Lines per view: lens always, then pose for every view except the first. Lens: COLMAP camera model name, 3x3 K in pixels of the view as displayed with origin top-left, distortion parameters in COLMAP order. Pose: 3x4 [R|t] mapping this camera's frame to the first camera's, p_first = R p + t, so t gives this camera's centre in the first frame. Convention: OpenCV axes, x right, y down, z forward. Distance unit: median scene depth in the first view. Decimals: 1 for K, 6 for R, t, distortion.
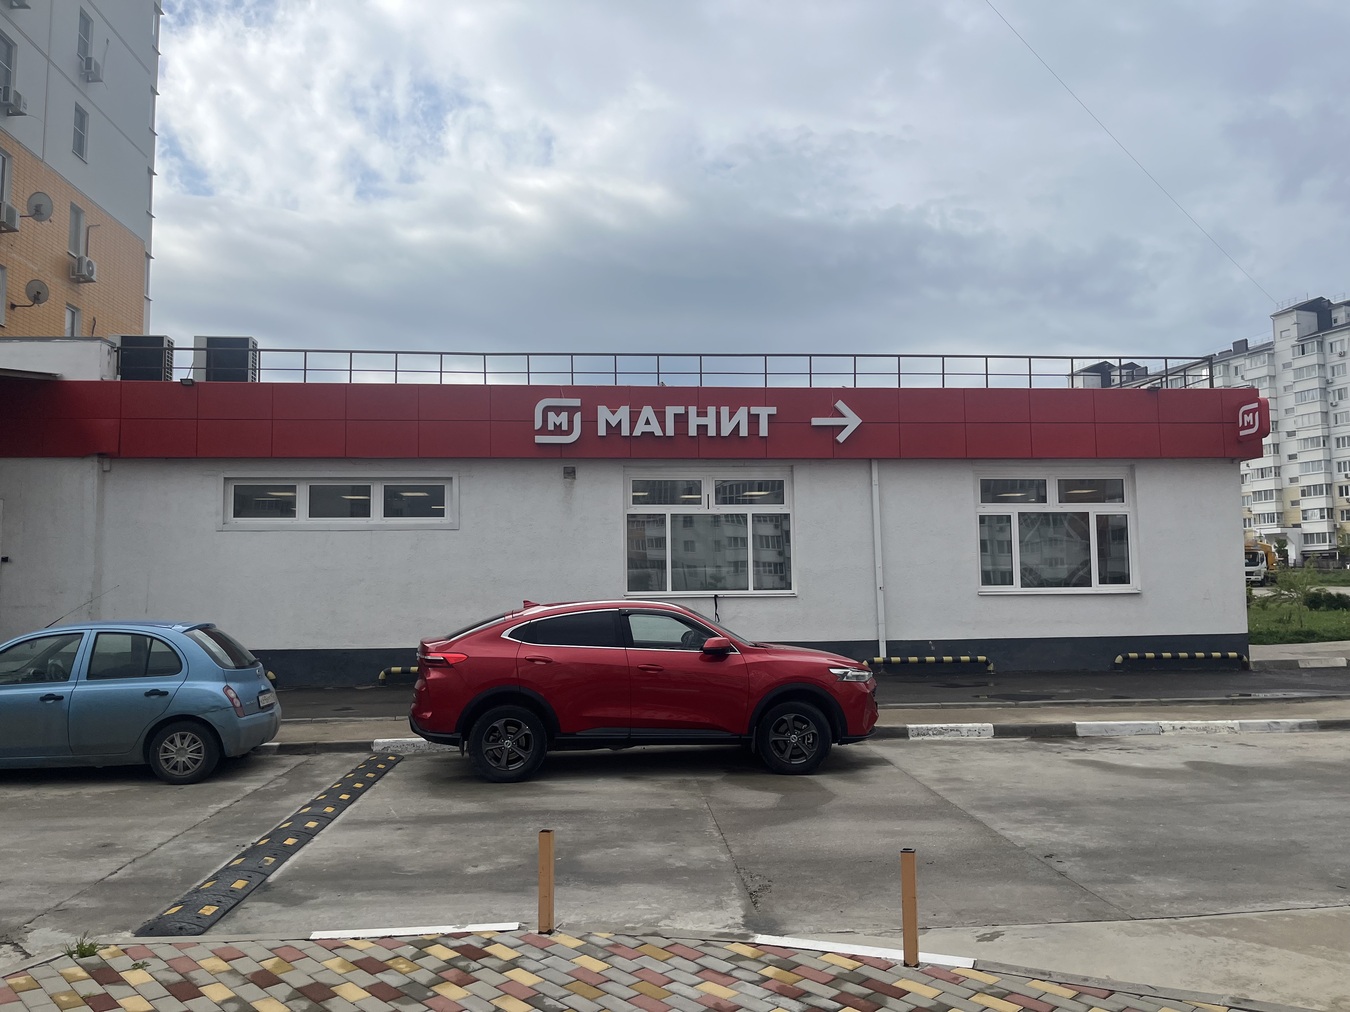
lens RADIAL K [[1019.0, 0, 679.7], [0, 1019.0, 506.9], [0, 0, 1]] dist [0.079981, -0.112043]
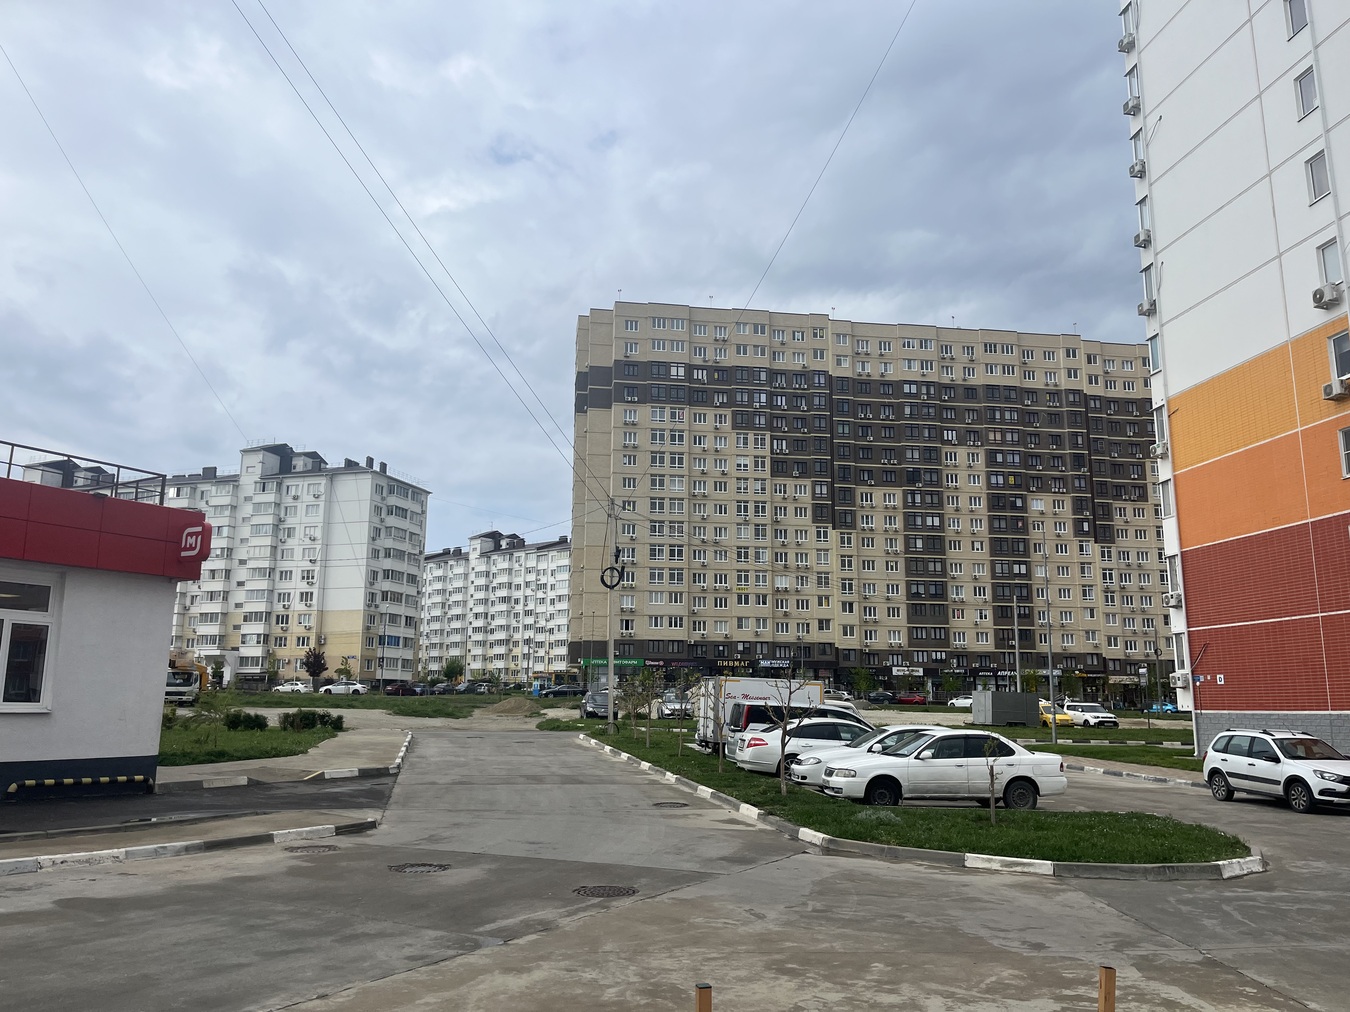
lens RADIAL K [[1019.0, 0, 679.7], [0, 1019.0, 506.9], [0, 0, 1]] dist [0.079981, -0.112043]
pose [[0.587737, 0.170332, 0.790918, 0.016436], [-0.079817, 0.985025, -0.152822, -0.000640], [-0.805105, 0.026690, 0.592531, 0.002457]]
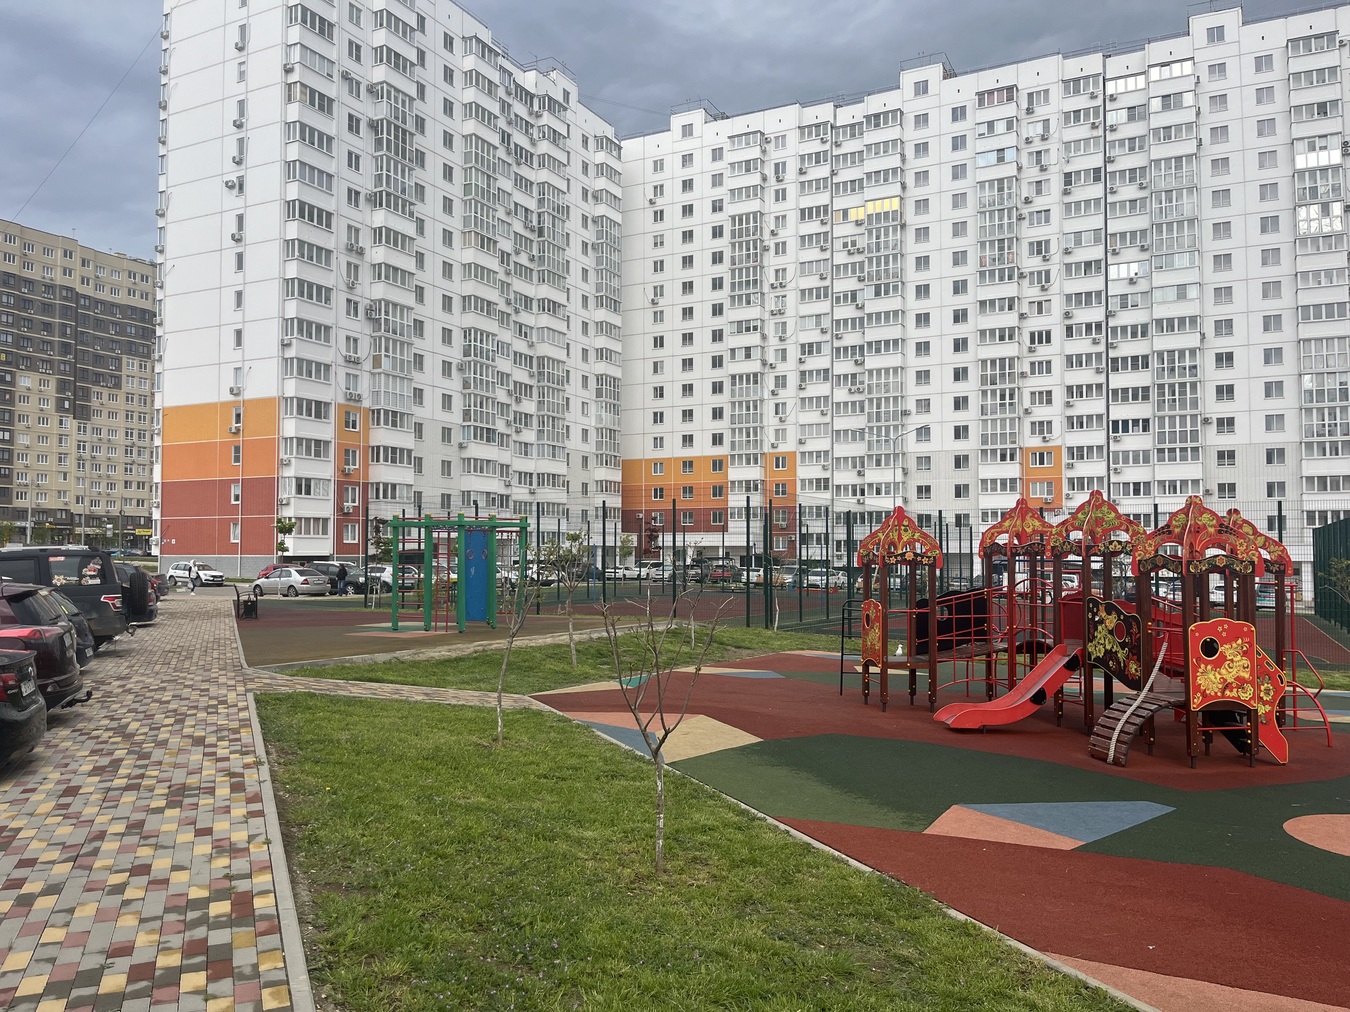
lens RADIAL K [[1019.0, 0, 679.7], [0, 1019.0, 506.9], [0, 0, 1]] dist [0.079981, -0.112043]
pose [[-0.313585, 0.054561, 0.947991, -0.223404], [-0.071818, 0.994126, -0.080973, -0.000967], [-0.946840, -0.093475, -0.307824, -0.027547]]
